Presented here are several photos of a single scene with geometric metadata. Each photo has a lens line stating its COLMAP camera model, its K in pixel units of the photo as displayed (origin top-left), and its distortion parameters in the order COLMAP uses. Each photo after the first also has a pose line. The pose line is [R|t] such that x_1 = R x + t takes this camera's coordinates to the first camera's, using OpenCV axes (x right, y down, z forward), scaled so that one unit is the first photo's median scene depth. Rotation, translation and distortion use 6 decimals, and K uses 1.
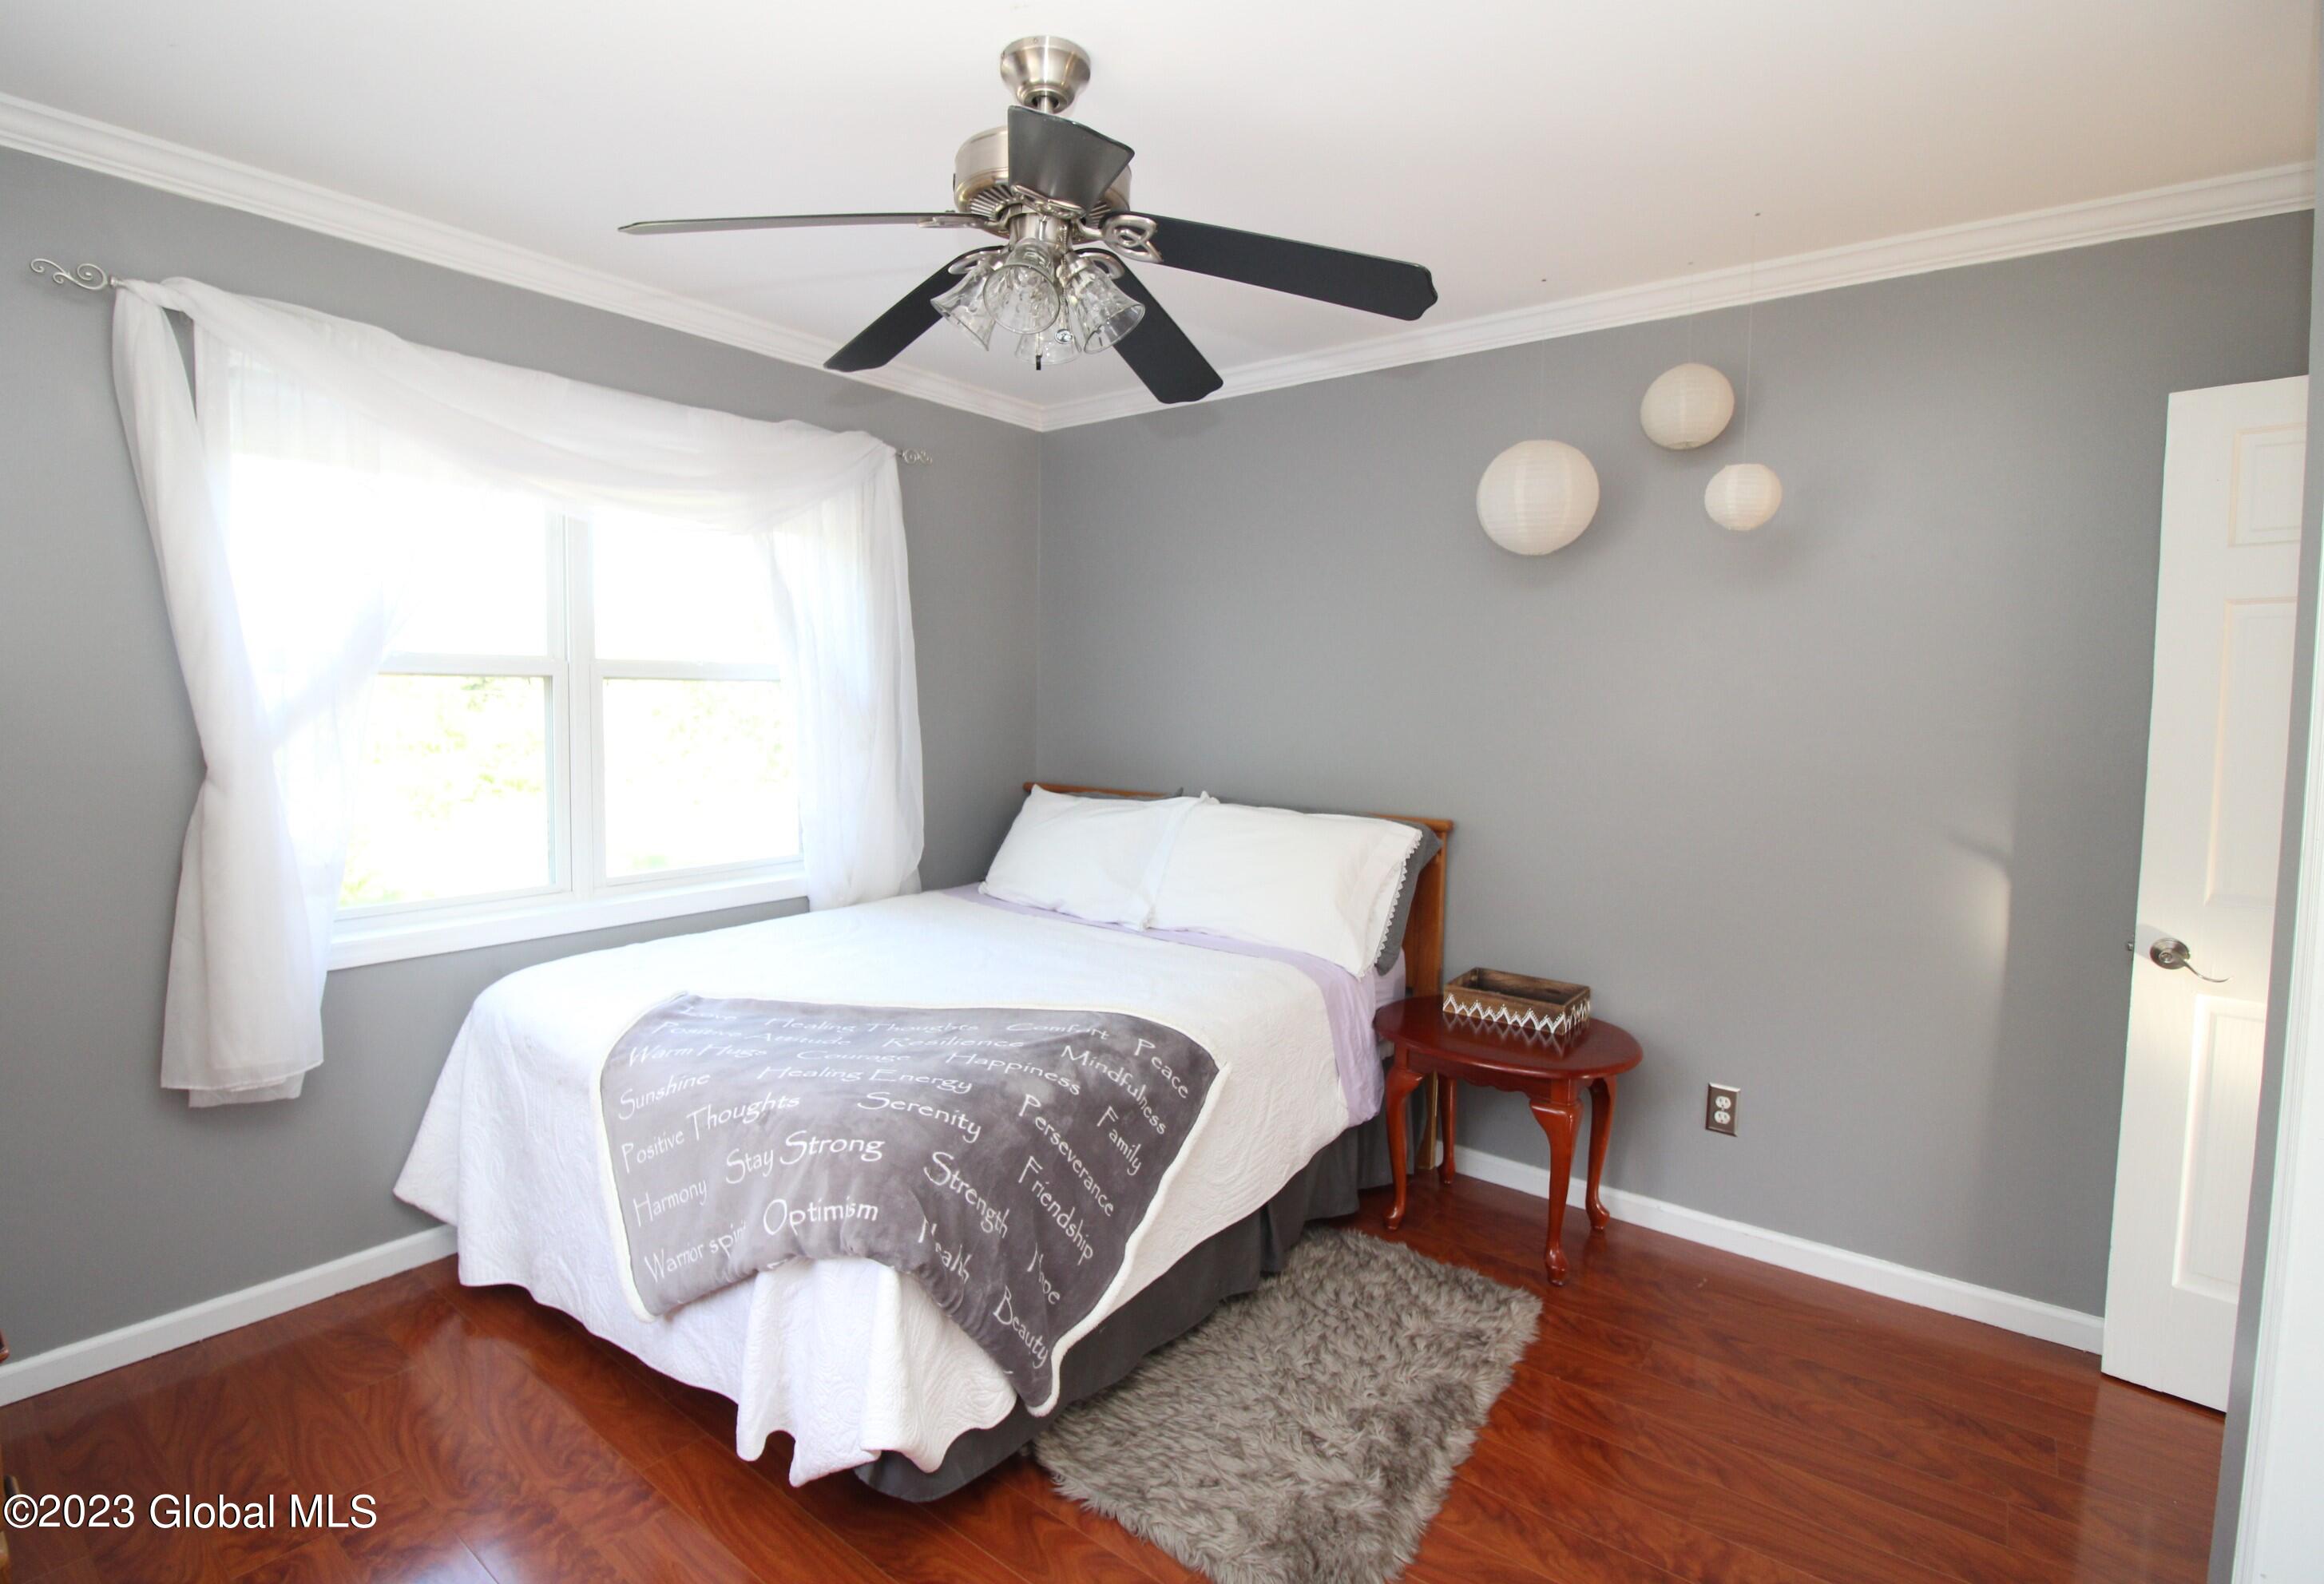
lens RADIAL K [[1122.1, 0, 1163.3], [0, 1122.1, 768.4], [0, 0, 1]] dist [-0.000845, -0.000090]
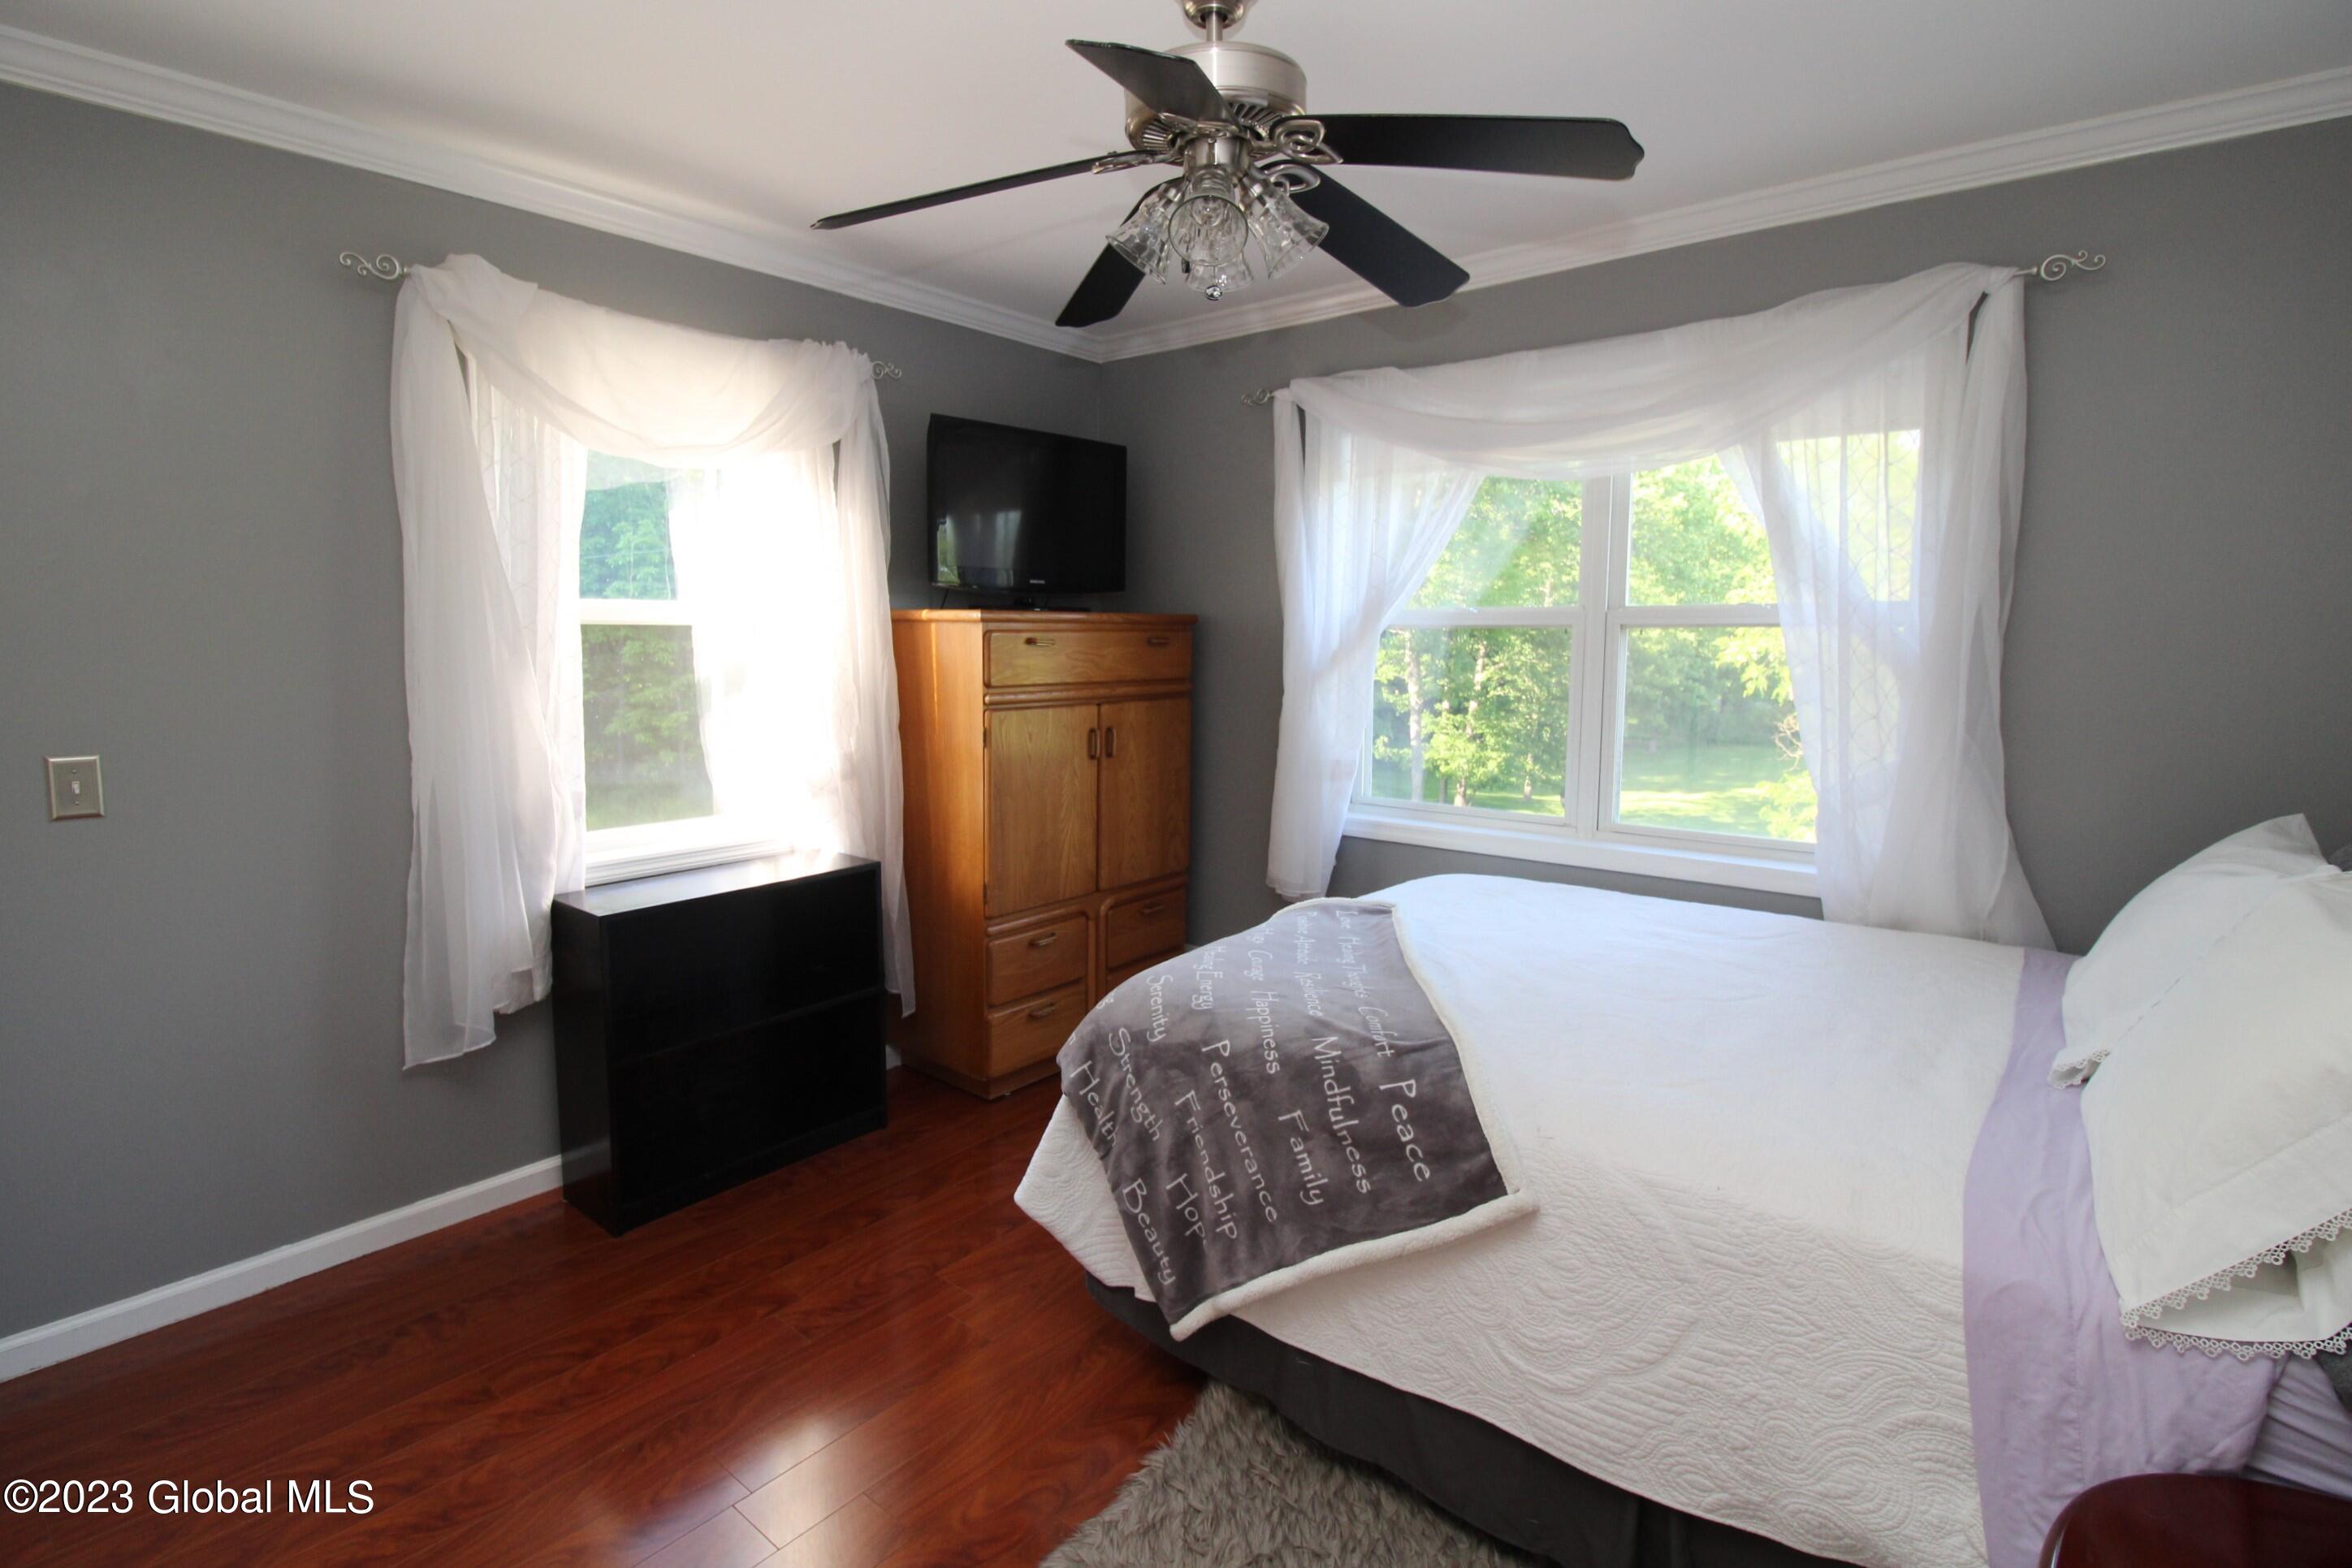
lens RADIAL K [[1159.0, 0, 1176.0], [0, 1159.0, 784.0], [0, 0, 1]] dist [-0.001284, -0.000307]
pose [[-0.038050, 0.112351, -0.992940, 0.666094], [-0.075551, 0.990492, 0.114970, -0.035089], [0.996416, 0.079392, -0.029200, 0.745235]]
